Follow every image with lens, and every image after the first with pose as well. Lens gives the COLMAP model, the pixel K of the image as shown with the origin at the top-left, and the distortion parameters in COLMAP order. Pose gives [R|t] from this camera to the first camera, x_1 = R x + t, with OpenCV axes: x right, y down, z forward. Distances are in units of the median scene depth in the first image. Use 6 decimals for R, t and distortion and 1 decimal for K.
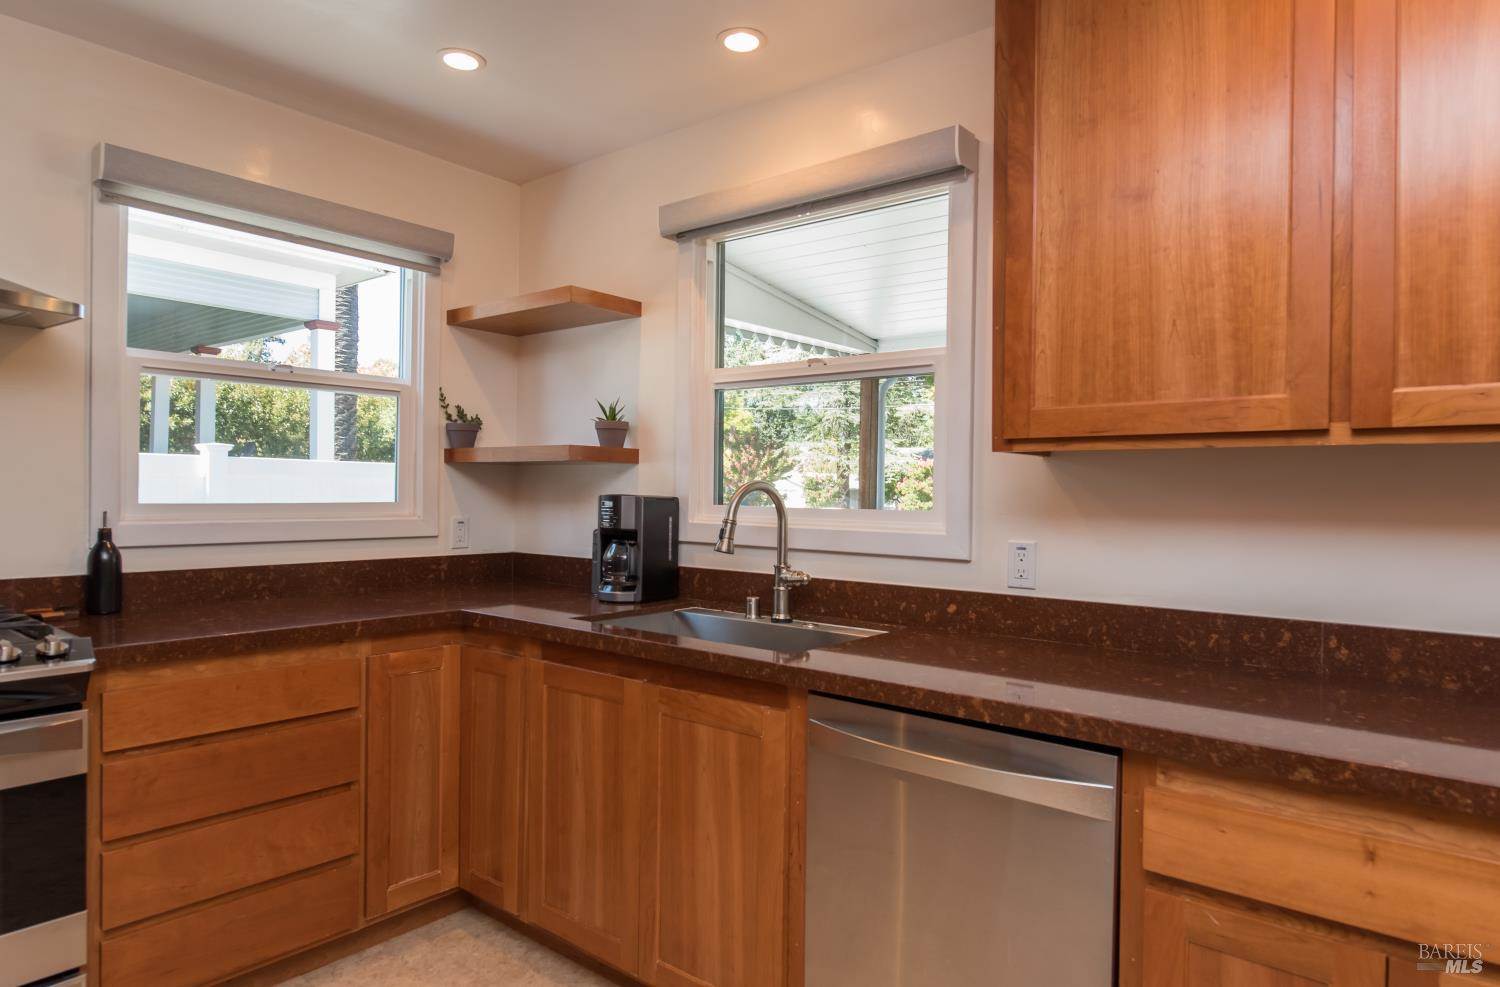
lens RADIAL K [[915.6, 0, 752.7], [0, 915.6, 490.9], [0, 0, 1]] dist [0.005877, -0.001682]
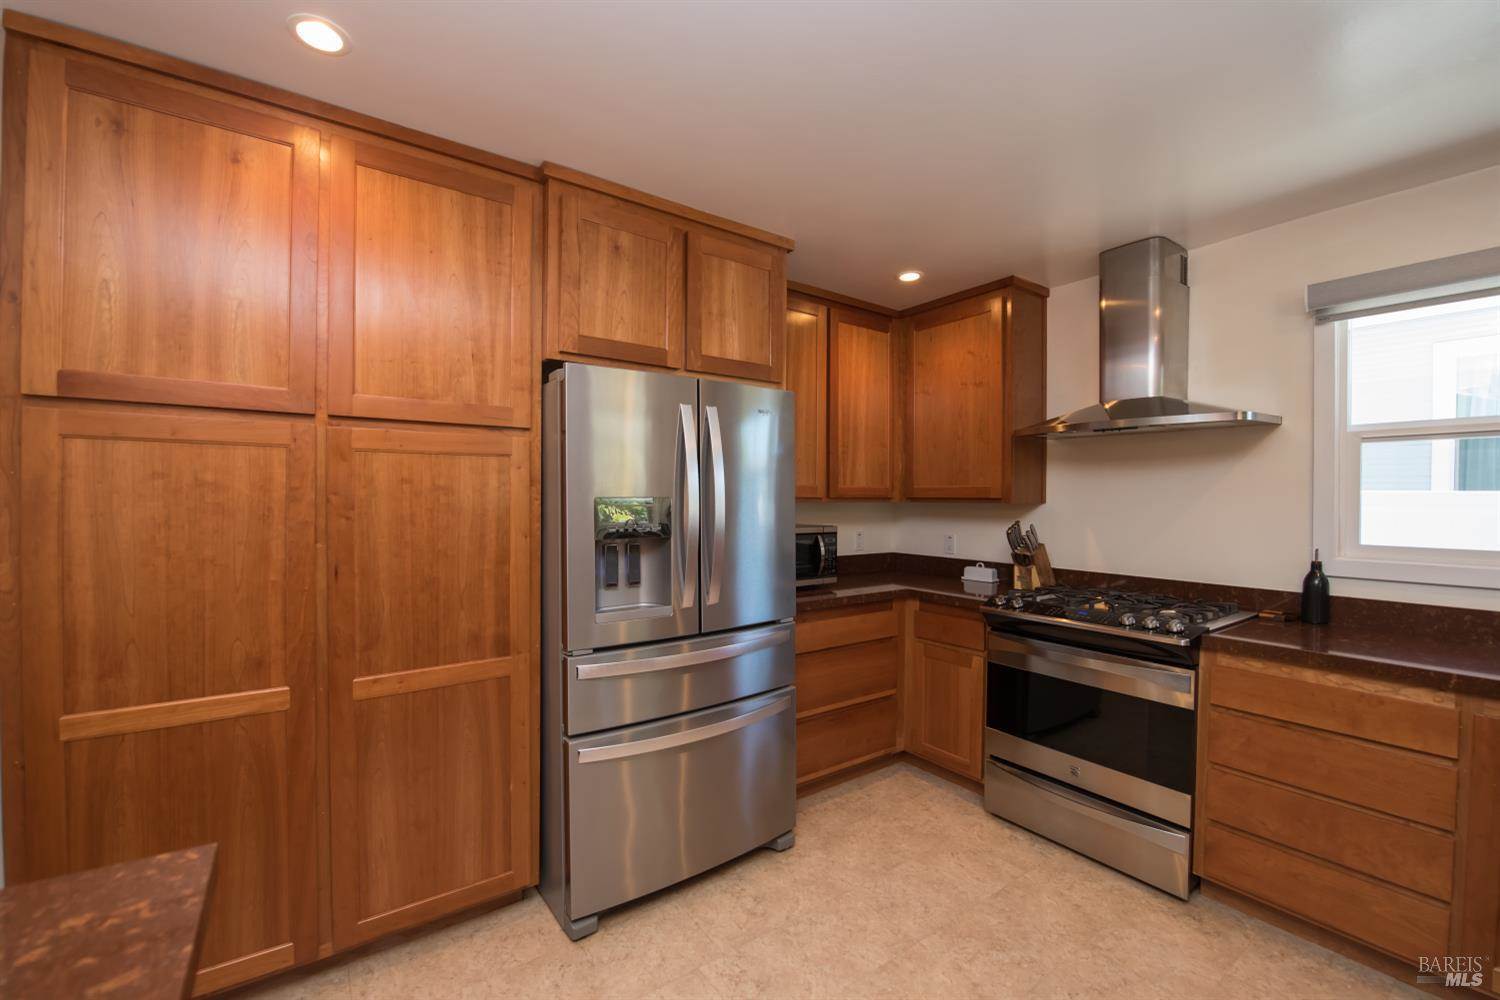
lens RADIAL K [[616.5, 0, 742.0], [0, 616.5, 500.8], [0, 0, 1]] dist [-0.009325, -0.000745]
pose [[-0.247693, -0.008367, -0.968802, 0.376164], [-0.009154, 0.999938, -0.006295, -0.034162], [0.968795, 0.007309, -0.247754, 0.367103]]
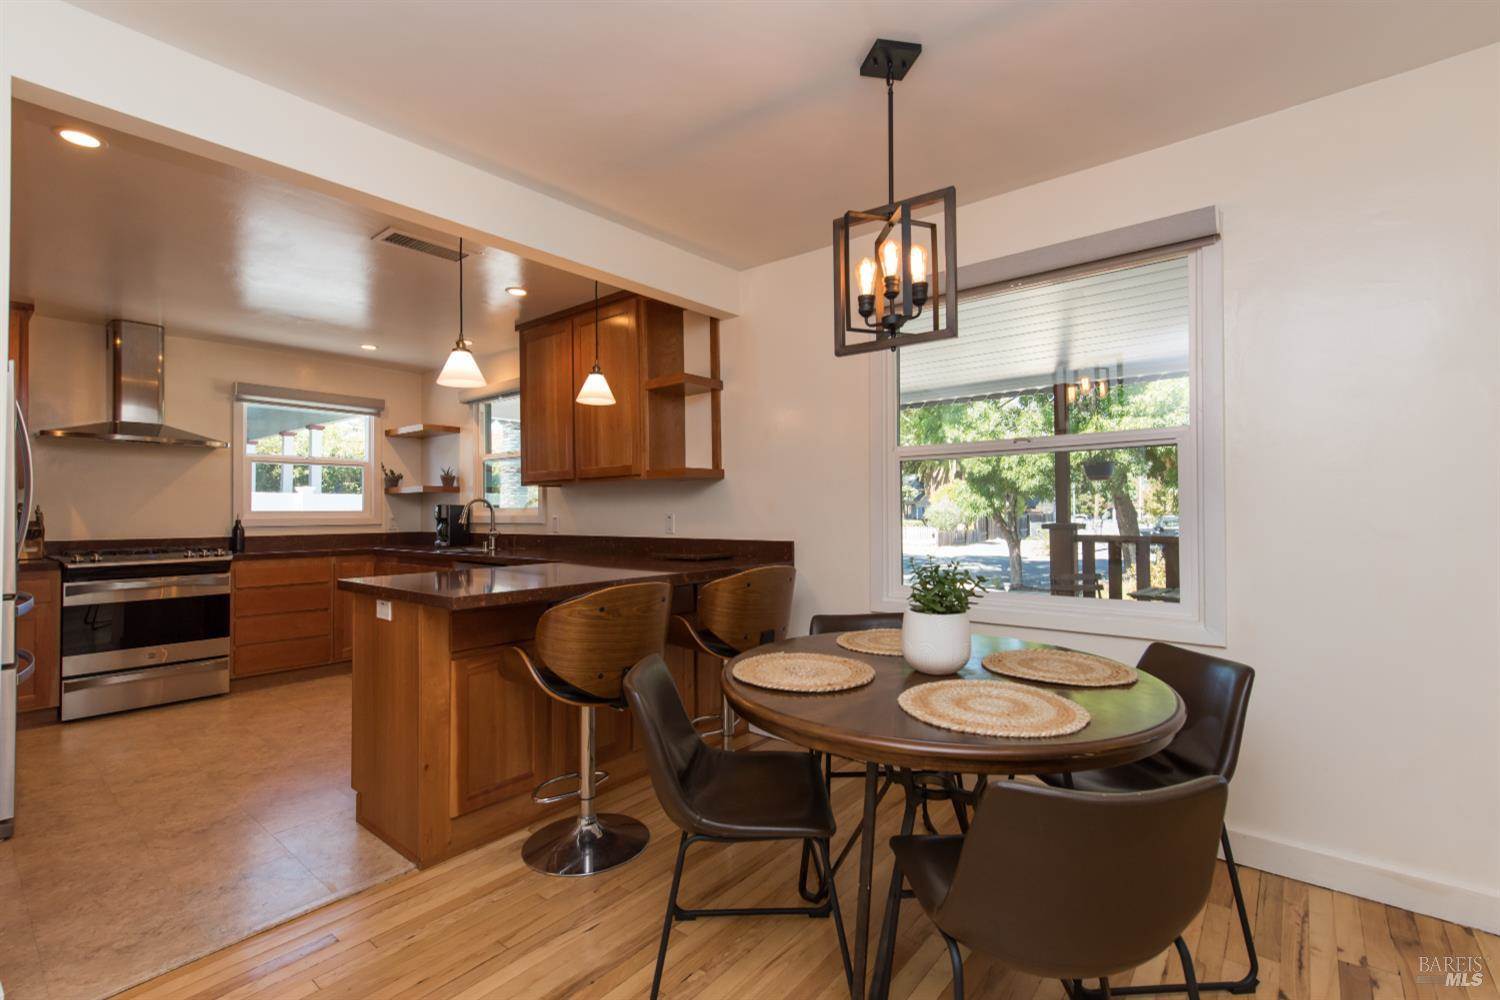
lens RADIAL K [[689.8, 0, 756.4], [0, 689.8, 498.7], [0, 0, 1]] dist [0.013370, 0.001302]
pose [[0.999746, -0.020548, 0.009272, 0.788069], [0.020725, 0.999597, -0.019391, 0.046841], [-0.008870, 0.019578, 0.999769, -1.043304]]
